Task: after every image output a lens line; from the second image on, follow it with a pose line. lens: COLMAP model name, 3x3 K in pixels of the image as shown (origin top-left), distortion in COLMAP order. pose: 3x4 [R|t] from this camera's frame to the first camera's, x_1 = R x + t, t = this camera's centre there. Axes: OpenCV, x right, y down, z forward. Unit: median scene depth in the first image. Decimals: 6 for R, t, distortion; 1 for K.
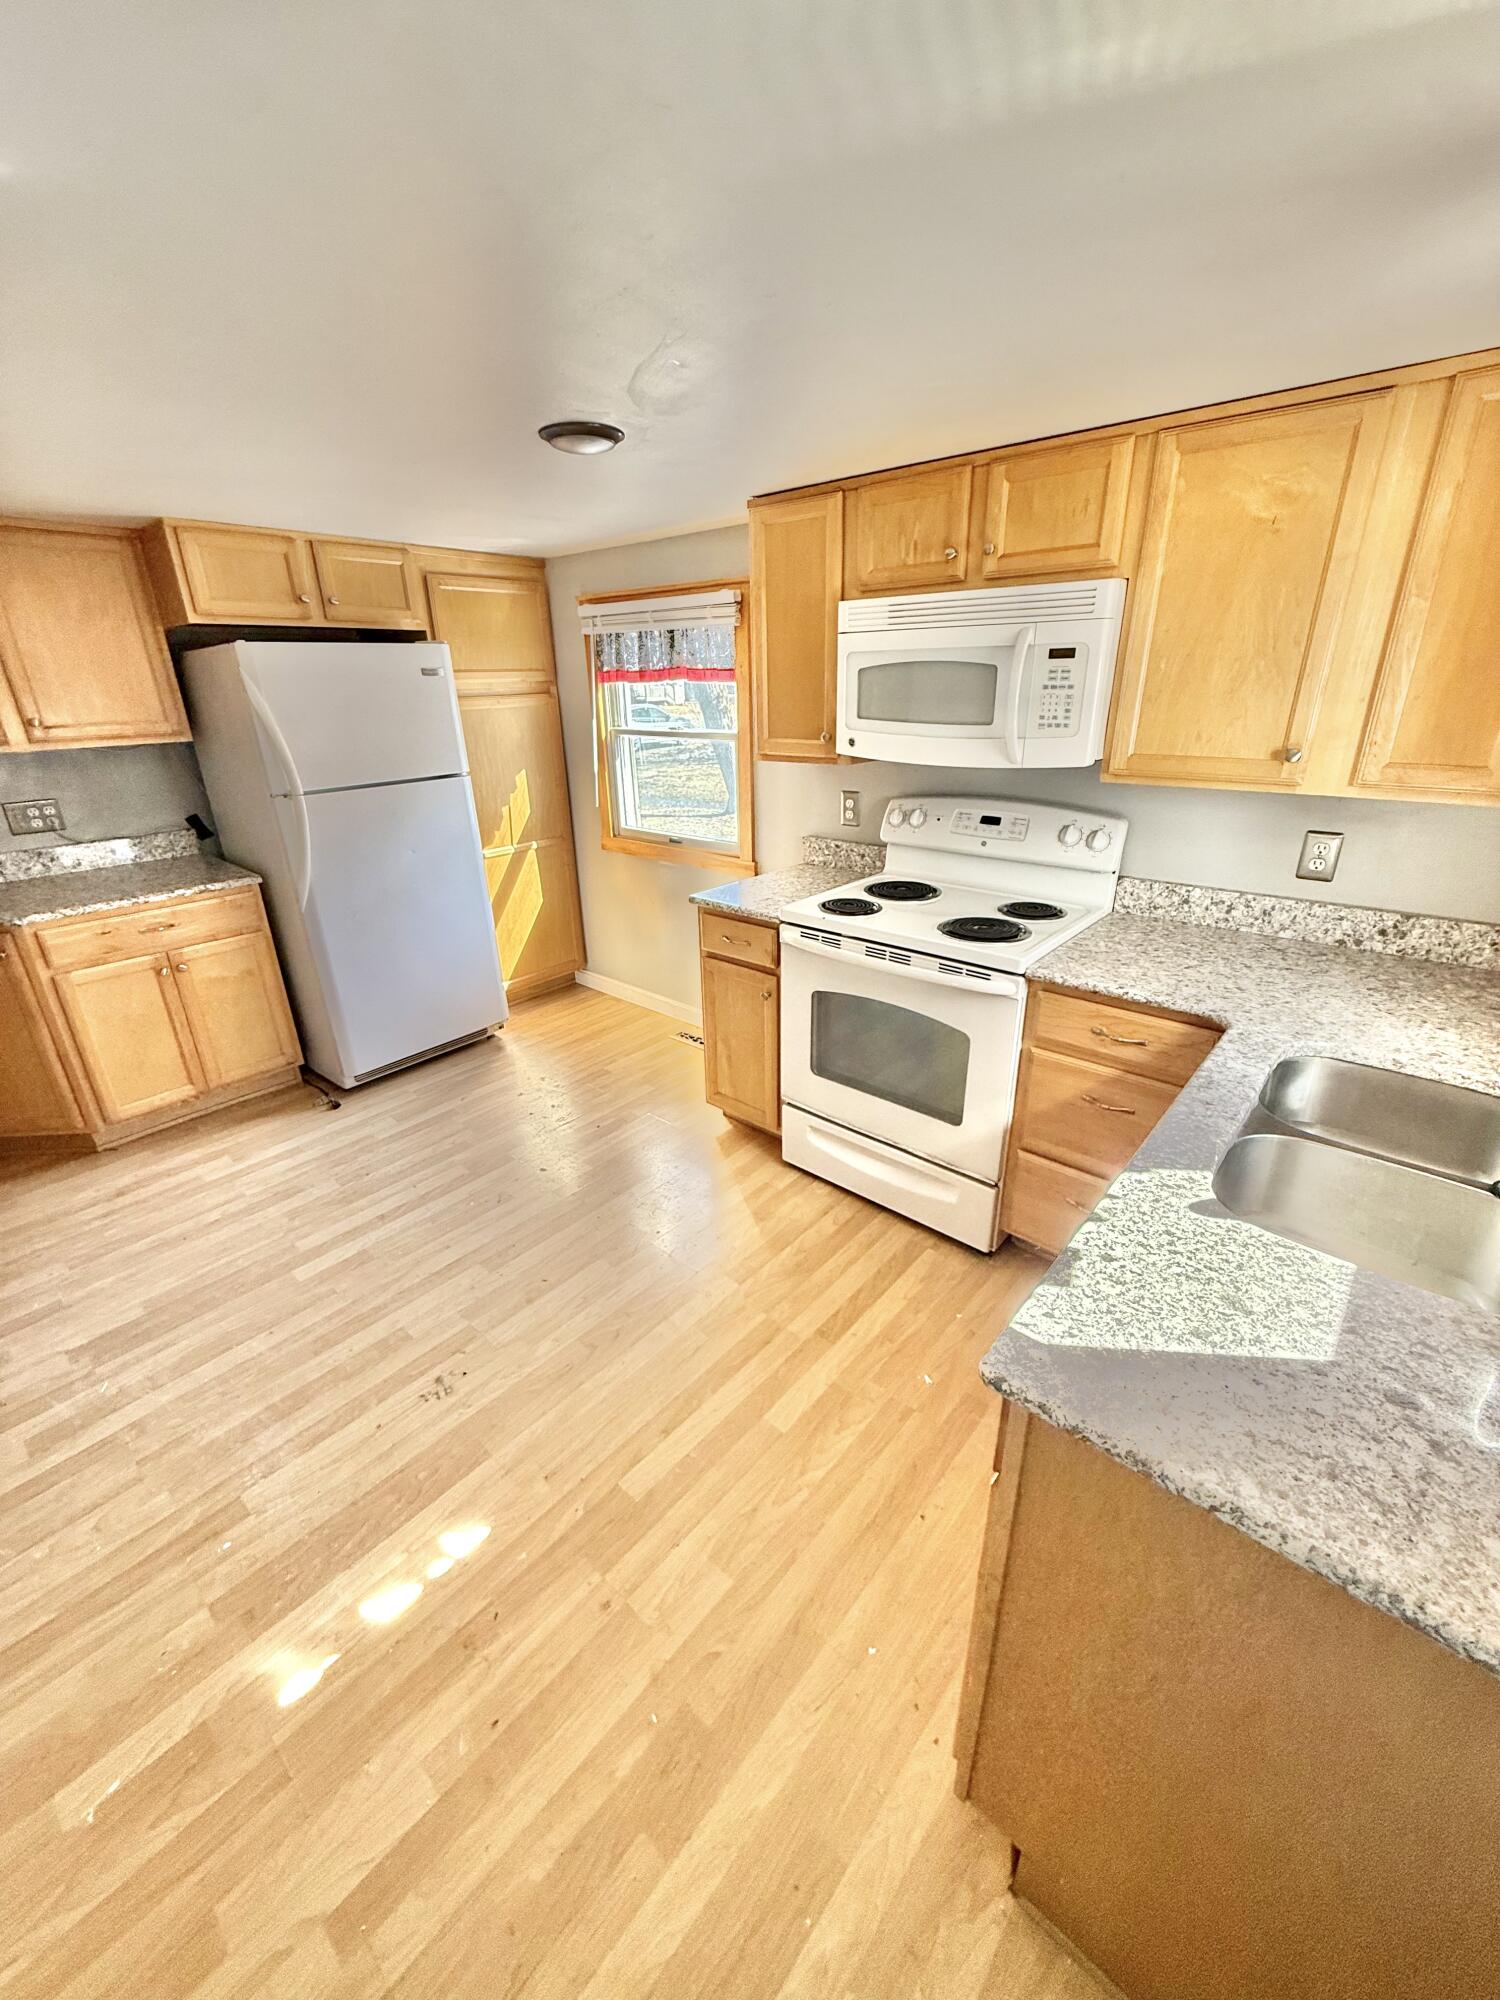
lens RADIAL K [[792.8, 0, 748.2], [0, 792.8, 996.4], [0, 0, 1]] dist [0.003962, 0.000120]
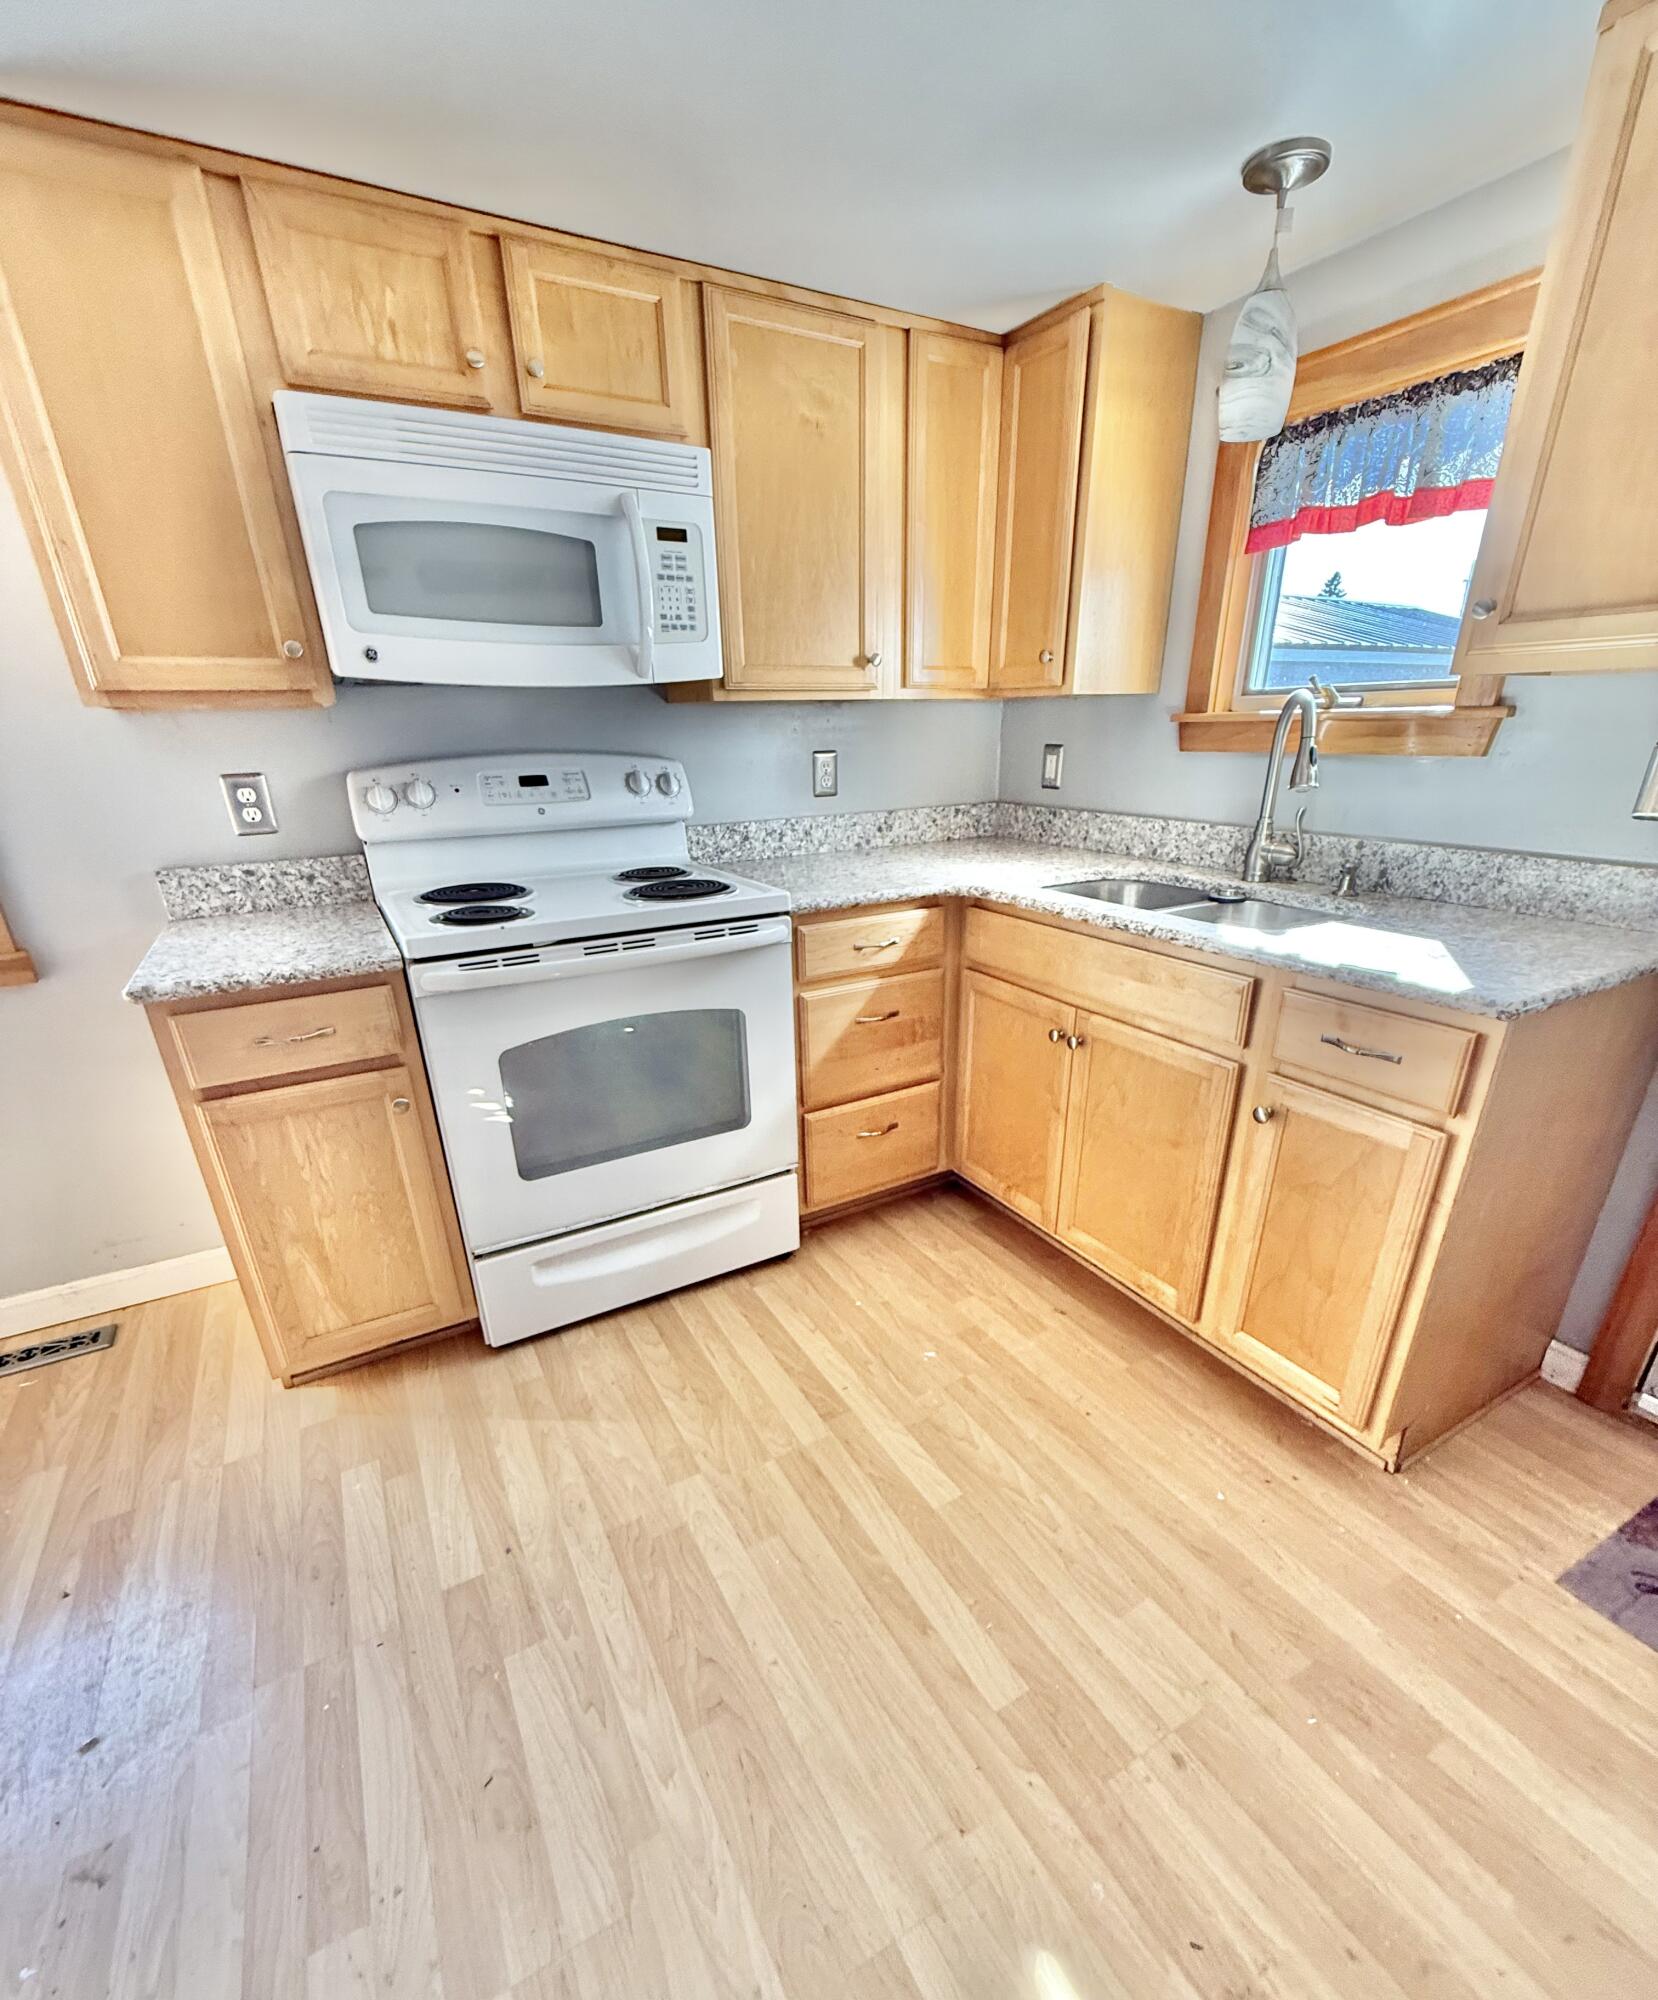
lens RADIAL K [[880.0, 0, 828.8], [0, 880.0, 1103.8], [0, 0, 1]] dist [0.000006, 0.000587]
pose [[0.329365, -0.364970, 0.870813, -0.446415], [0.364973, 0.899799, 0.239075, -0.041777], [-0.870812, 0.239080, 0.429567, 0.465790]]
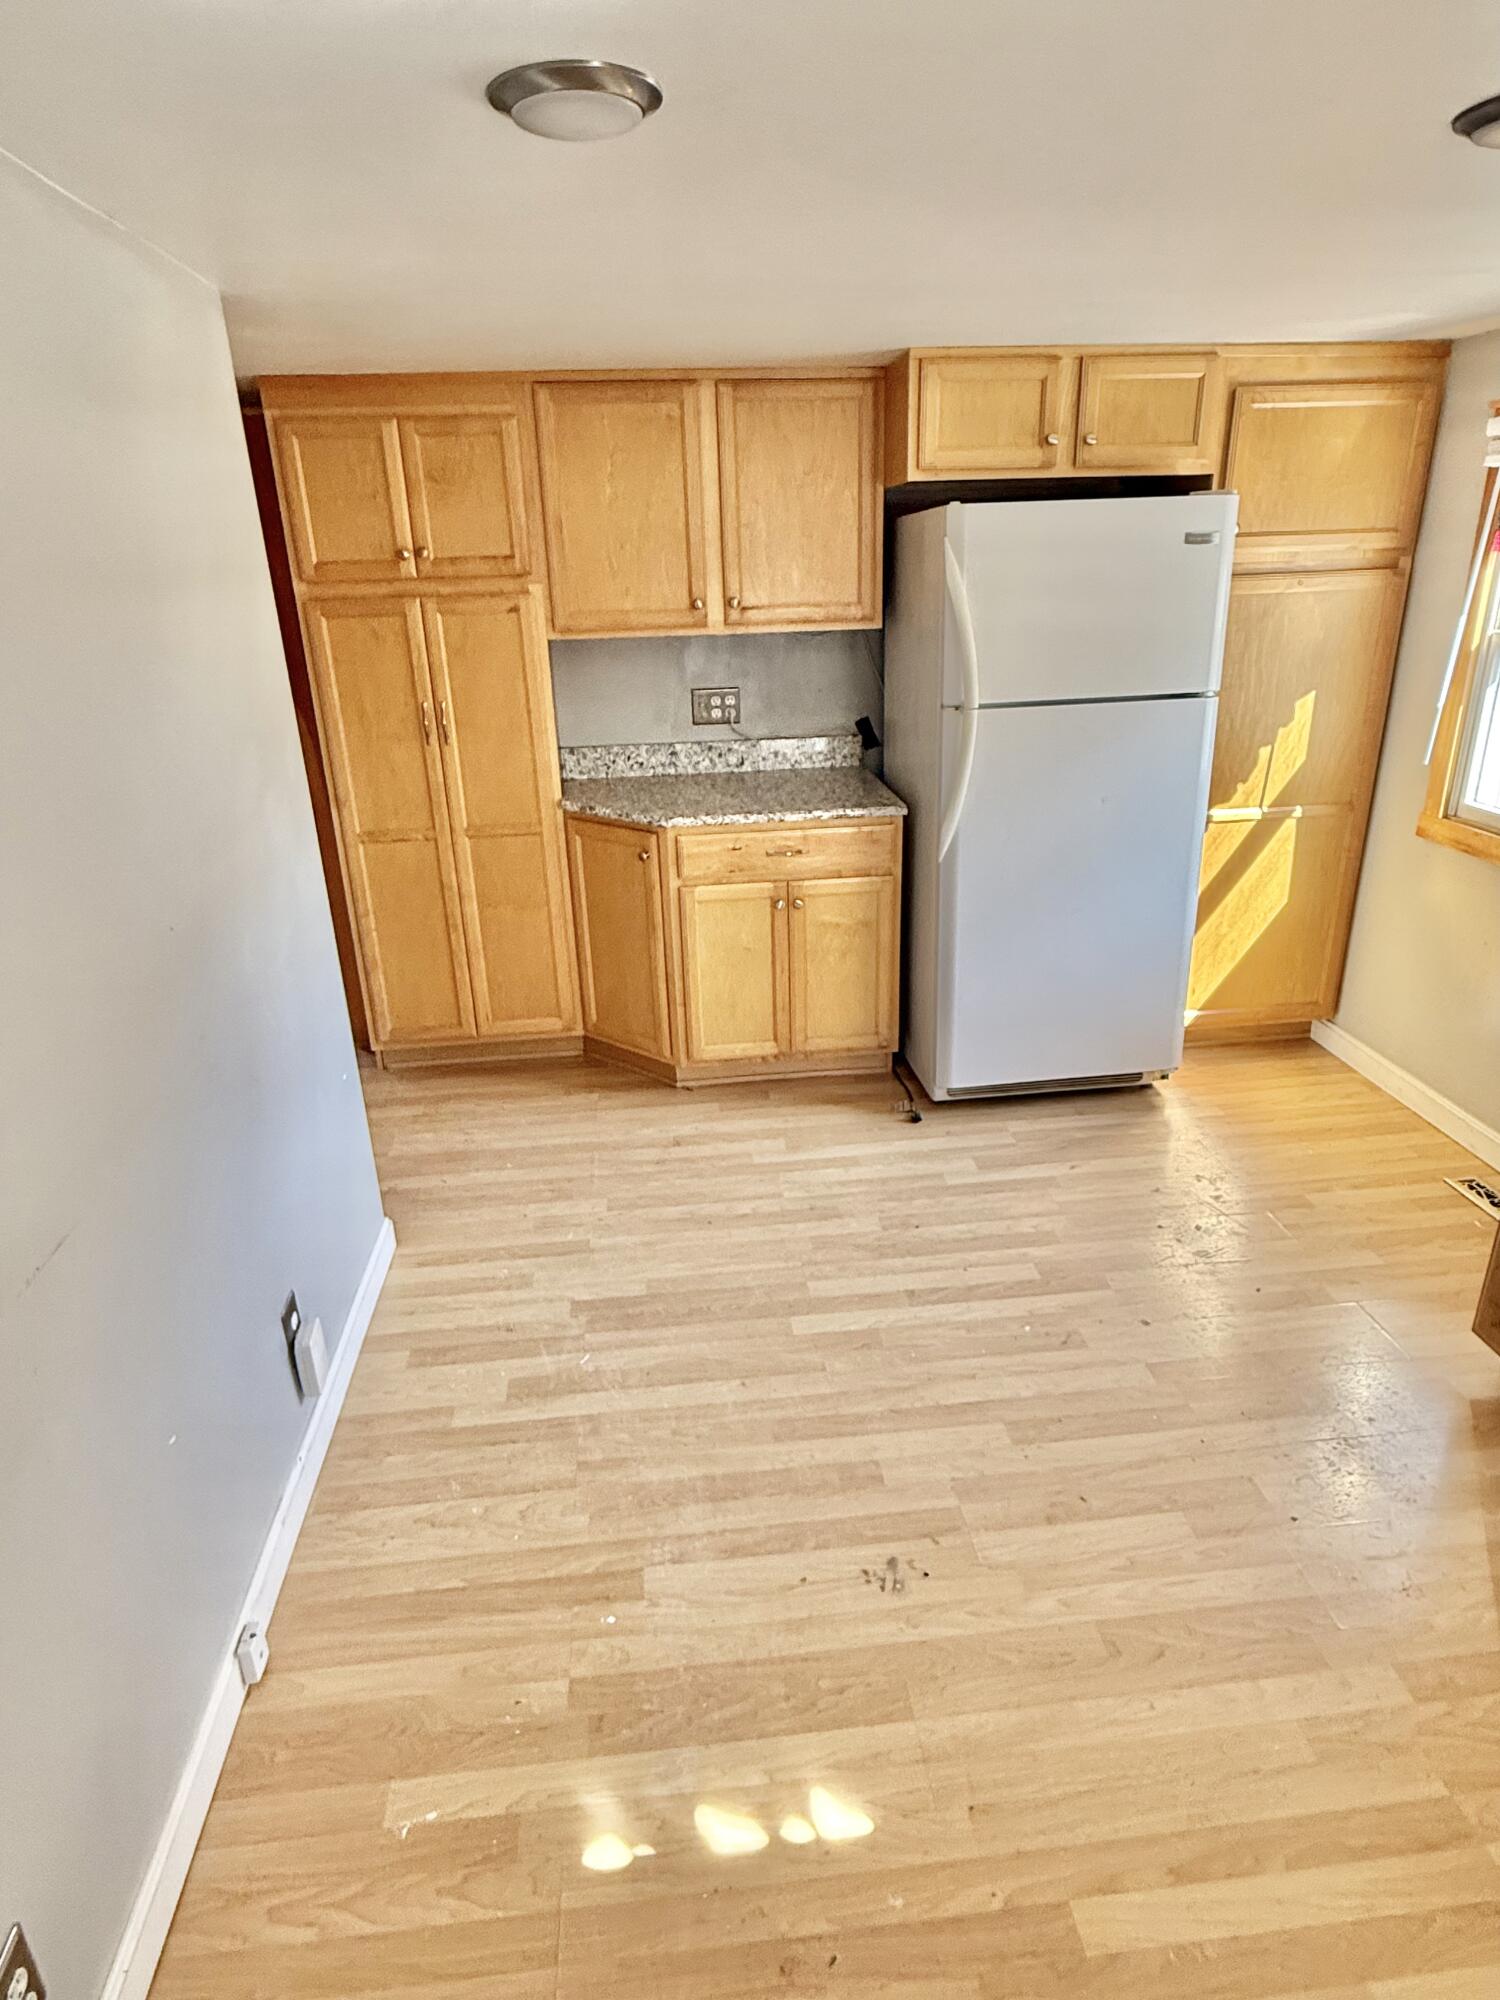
lens RADIAL K [[1133.8, 0, 758.2], [0, 1133.8, 999.4], [0, 0, 1]] dist [0.001054, -0.000541]
pose [[0.736570, 0.248041, -0.629238, 0.023285], [-0.241144, 0.965497, 0.098314, -0.052663], [0.631913, 0.079322, 0.770969, 0.088114]]
